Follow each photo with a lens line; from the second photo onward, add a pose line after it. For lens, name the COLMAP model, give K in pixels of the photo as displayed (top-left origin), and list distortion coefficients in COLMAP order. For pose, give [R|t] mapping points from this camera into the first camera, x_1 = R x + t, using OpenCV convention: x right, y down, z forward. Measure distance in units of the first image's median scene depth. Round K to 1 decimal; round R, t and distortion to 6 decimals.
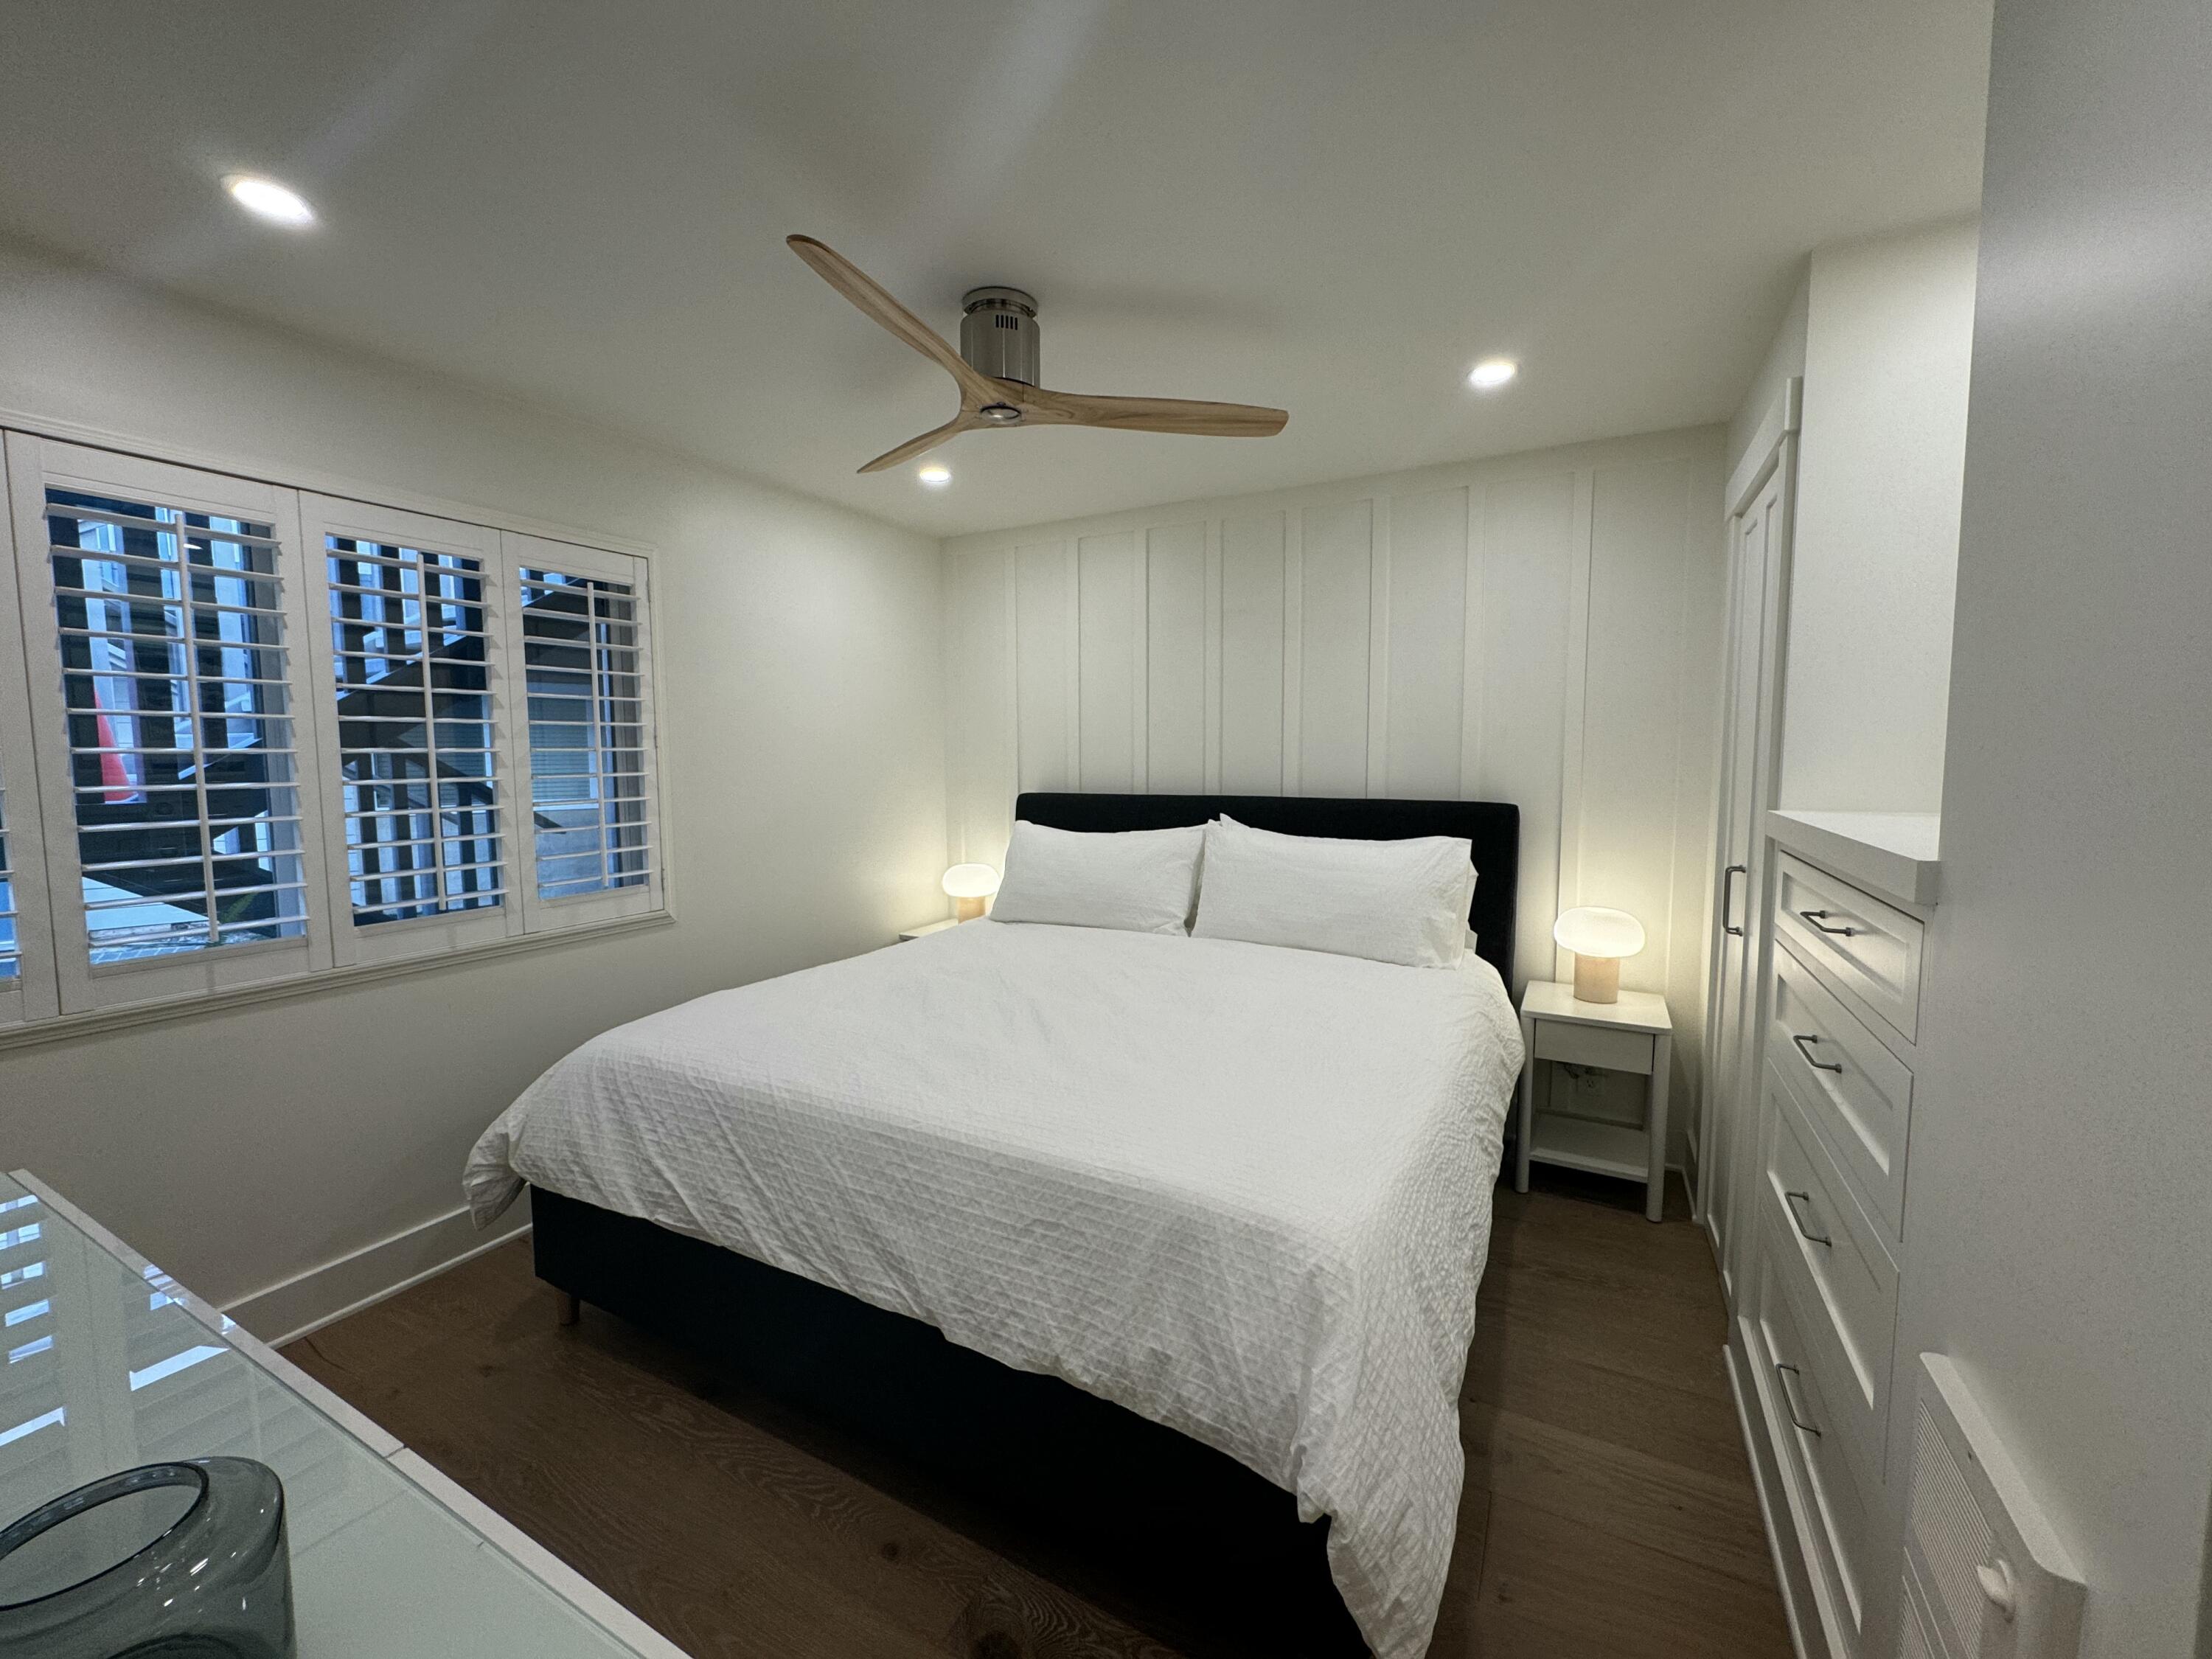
lens RADIAL K [[884.8, 0, 1110.0], [0, 884.8, 823.6], [0, 0, 1]] dist [-0.001550, -0.000056]
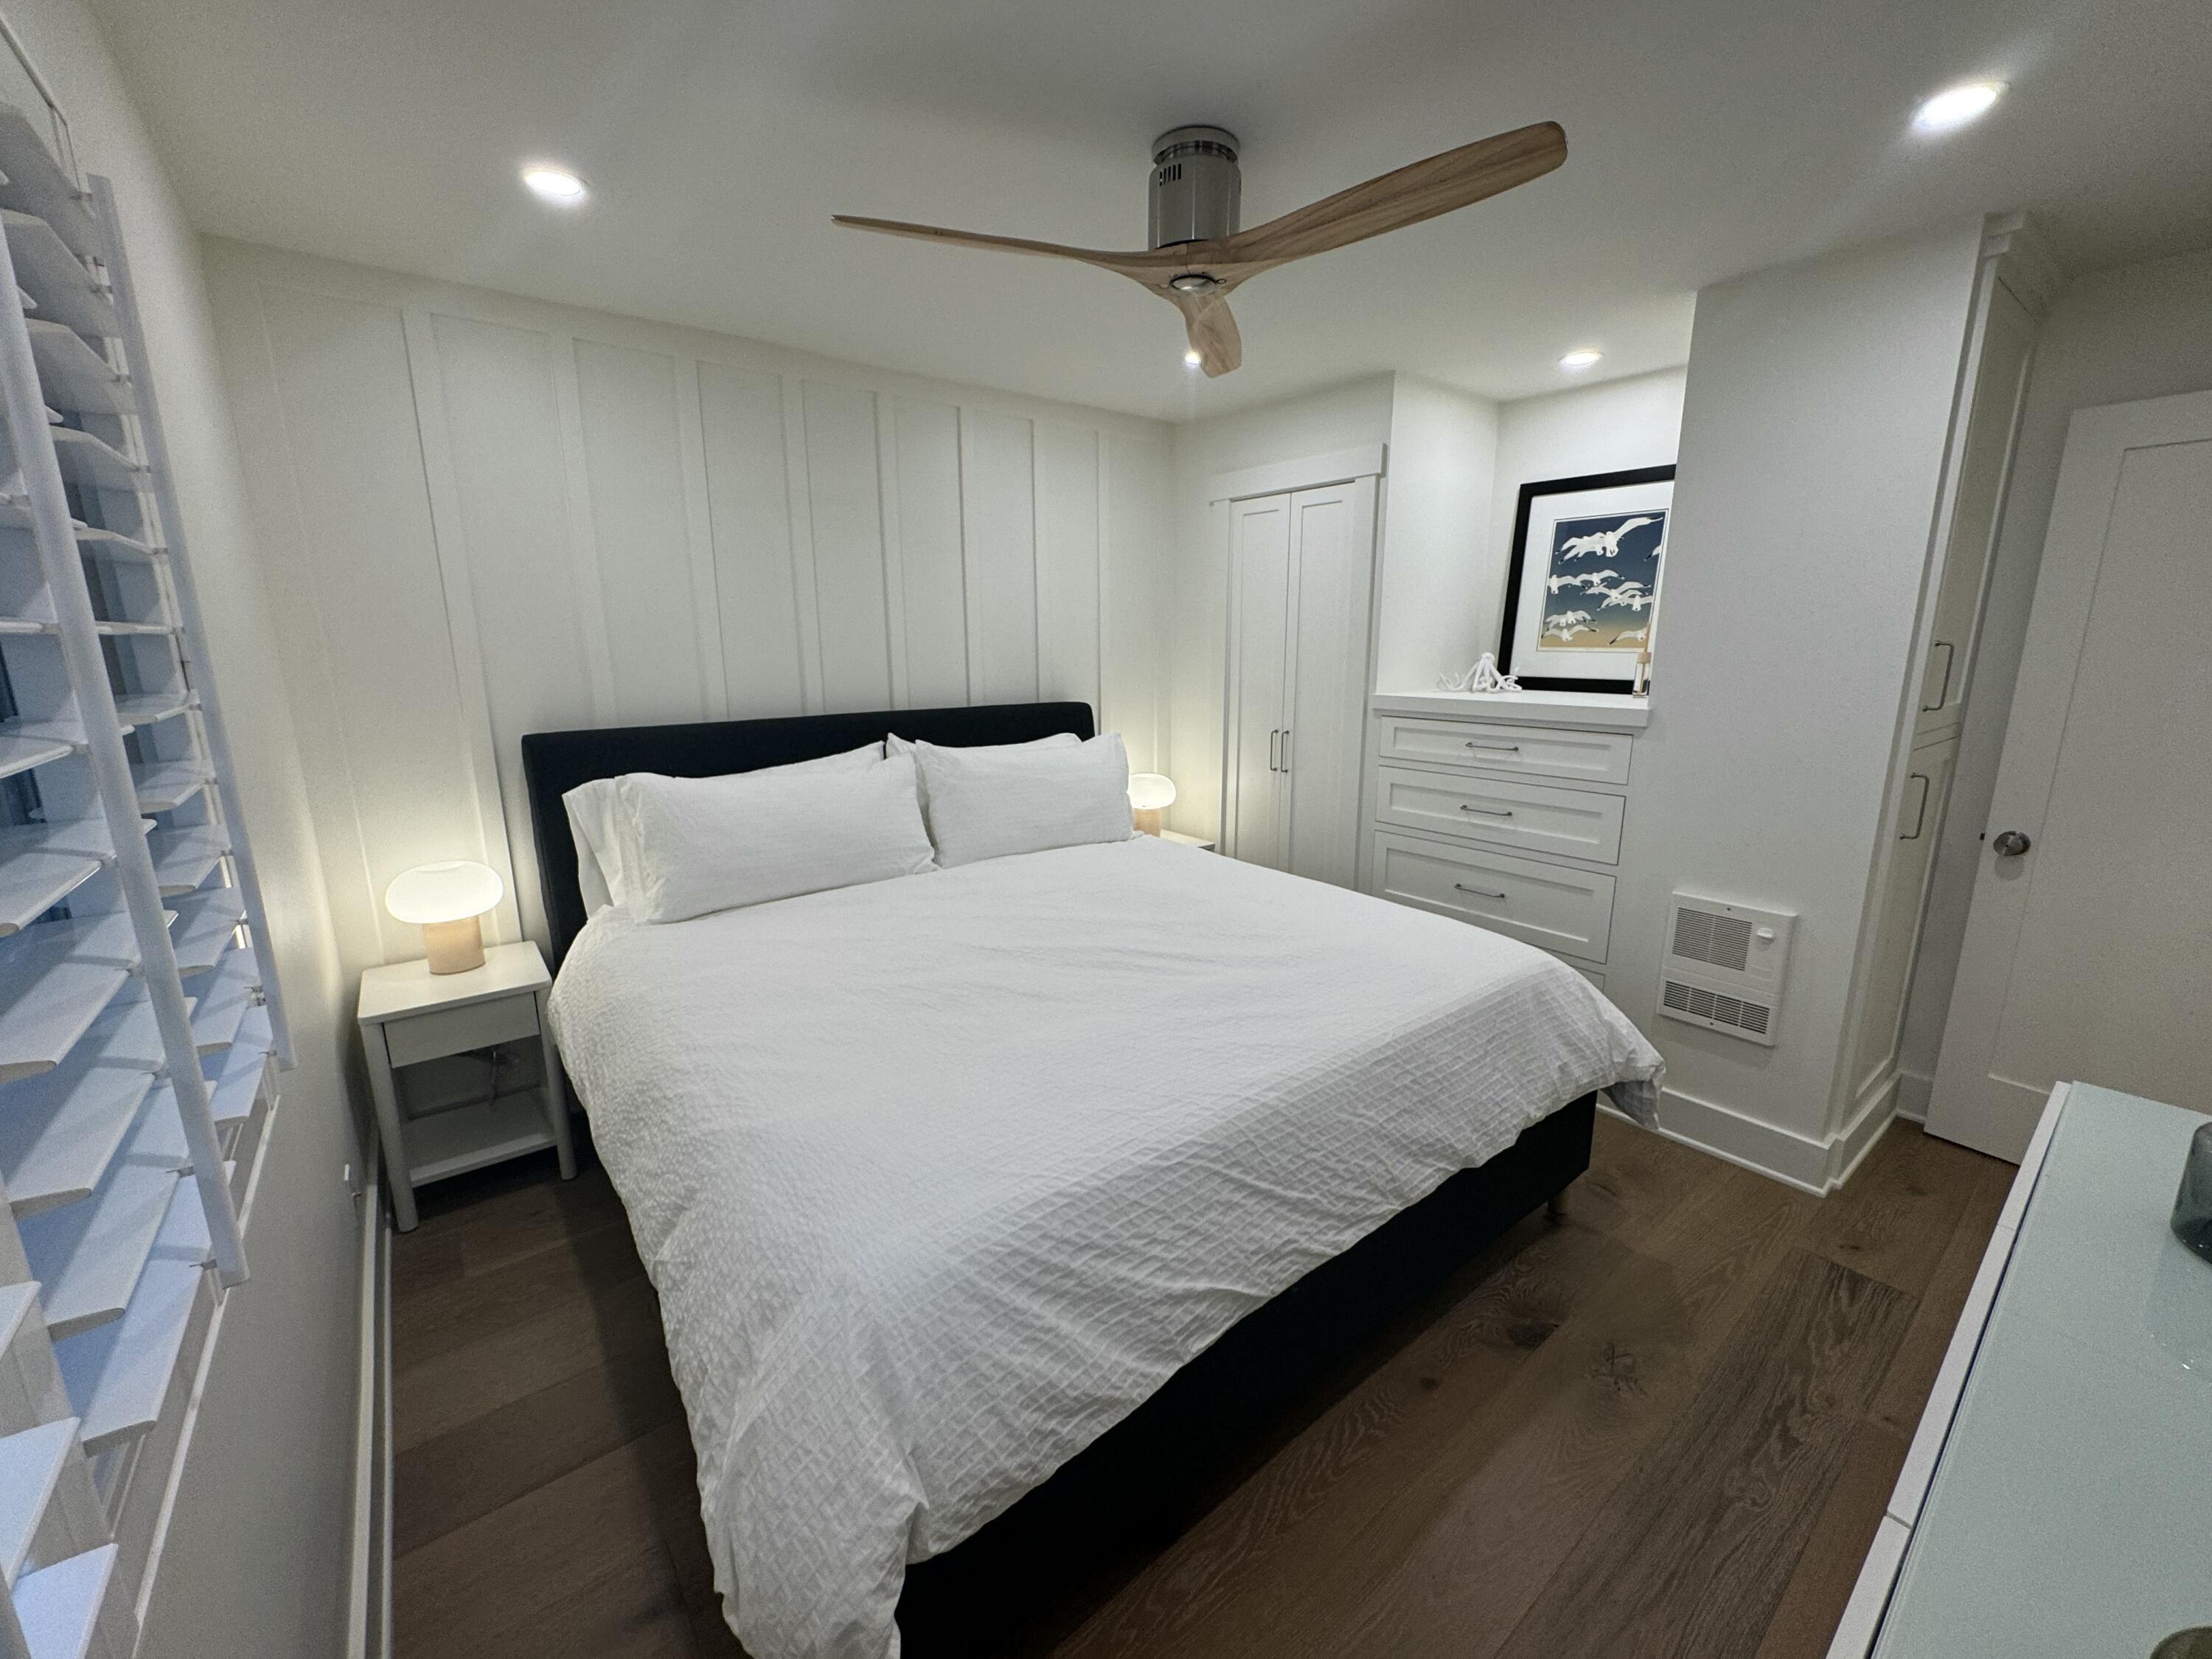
lens RADIAL K [[884.8, 0, 1106.2], [0, 884.8, 819.1], [0, 0, 1]] dist [-0.001550, -0.000056]
pose [[0.395295, -0.184091, 0.899918, -1.109693], [0.078175, 0.982899, 0.166727, -0.105052], [-0.915222, 0.004444, 0.402927, 0.774781]]
